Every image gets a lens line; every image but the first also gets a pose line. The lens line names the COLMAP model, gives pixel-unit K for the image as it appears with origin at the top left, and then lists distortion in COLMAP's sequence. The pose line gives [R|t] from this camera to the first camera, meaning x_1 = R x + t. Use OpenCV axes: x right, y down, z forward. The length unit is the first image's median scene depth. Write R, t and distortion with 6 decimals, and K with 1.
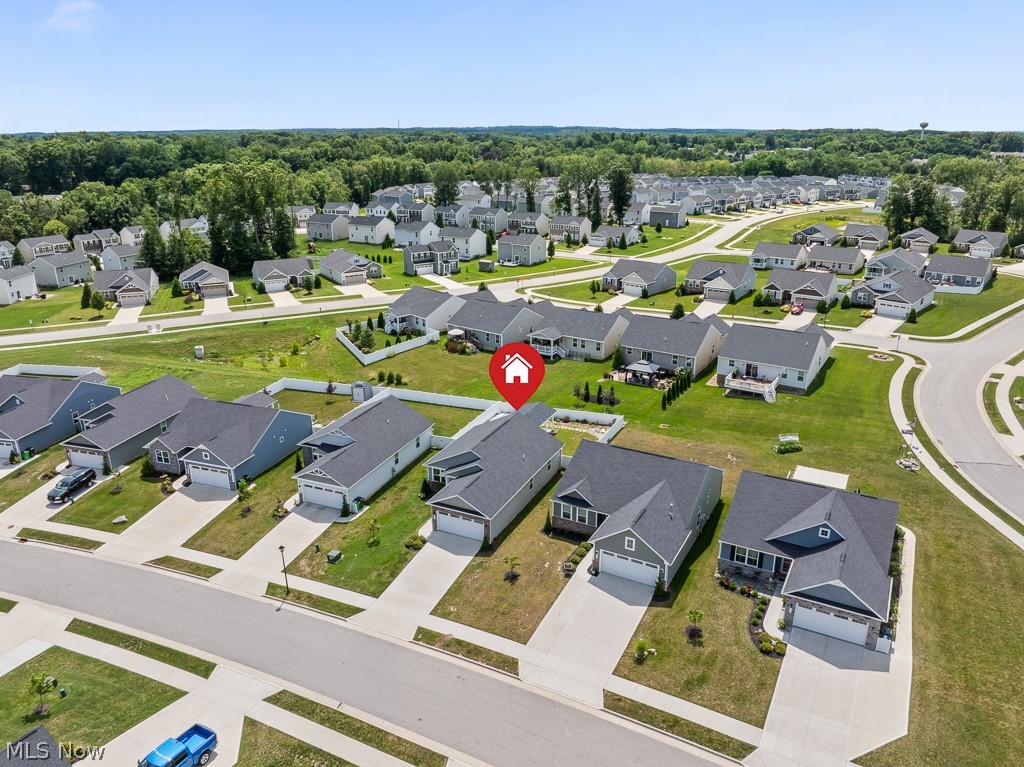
lens RADIAL K [[721.2, 0, 513.7], [0, 721.2, 377.5], [0, 0, 1]] dist [-0.035378, -0.001168]
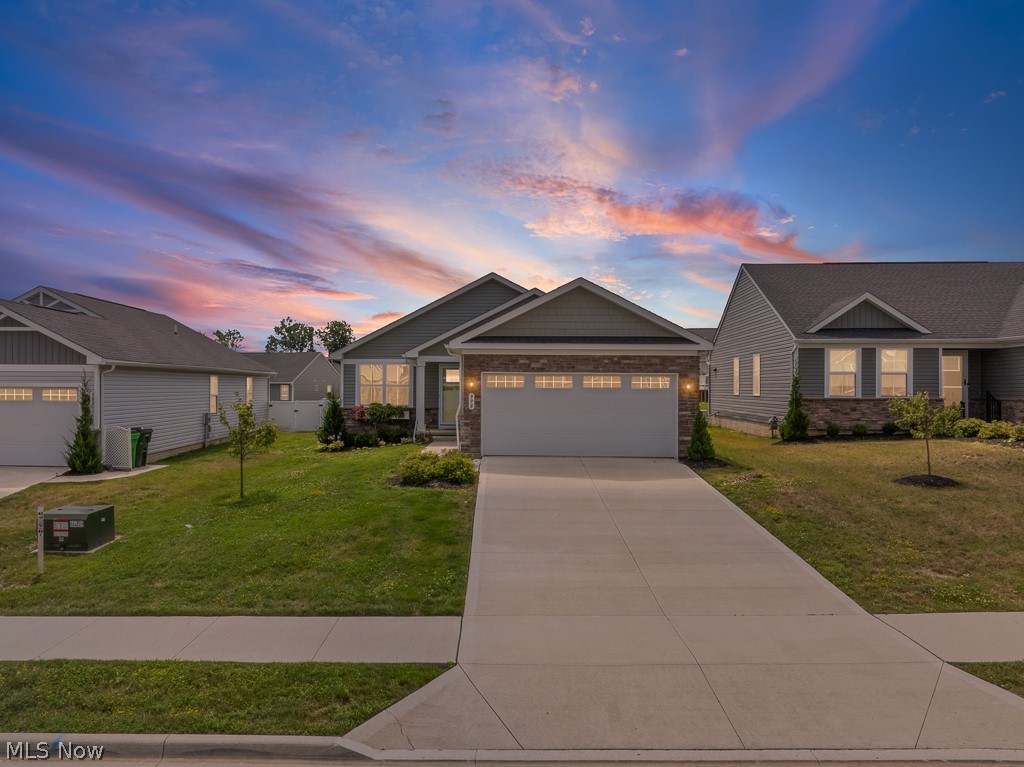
lens RADIAL K [[751.3, 0, 457.7], [0, 751.3, 380.1], [0, 0, 1]] dist [-0.035822, -0.000537]
pose [[0.930247, 0.012108, 0.366734, -0.150762], [0.110178, 0.944119, -0.310646, 0.187776], [-0.350002, 0.329384, 0.876929, 0.511676]]
